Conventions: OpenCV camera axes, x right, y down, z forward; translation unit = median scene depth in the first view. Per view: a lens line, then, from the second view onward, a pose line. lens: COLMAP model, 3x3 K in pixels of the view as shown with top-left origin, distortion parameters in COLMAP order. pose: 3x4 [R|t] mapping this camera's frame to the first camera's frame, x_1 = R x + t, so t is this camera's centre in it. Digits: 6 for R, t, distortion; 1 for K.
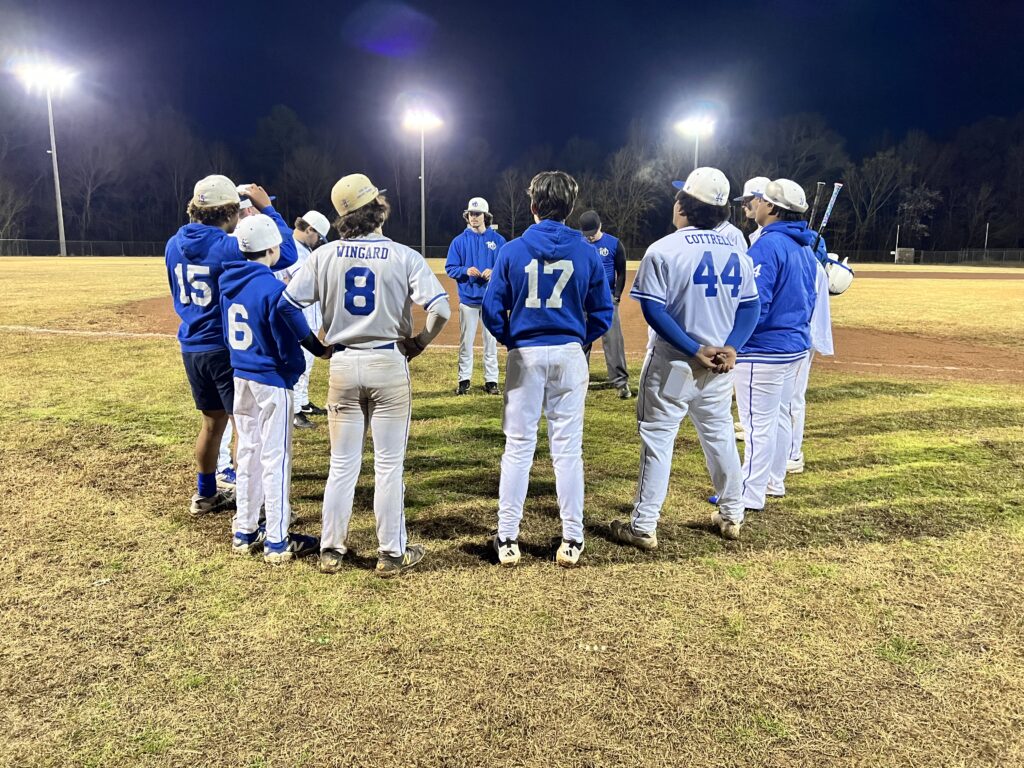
lens RADIAL K [[774.9, 0, 504.9], [0, 774.9, 378.9], [0, 0, 1]] dist [0.007607, 0.002603]
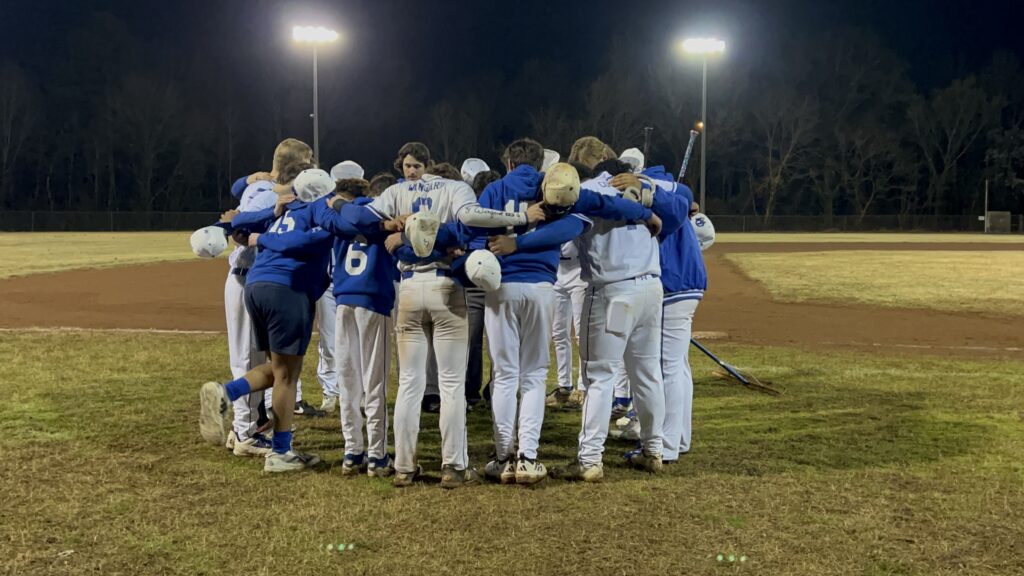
lens RADIAL K [[1269.5, 0, 514.2], [0, 1269.5, 288.8], [0, 0, 1]] dist [0.010175, 0.000000]
pose [[0.996925, -0.012753, 0.077321, -0.020984], [0.021569, 0.993215, -0.114272, 0.028669], [-0.075339, 0.115588, 0.990436, -0.126747]]
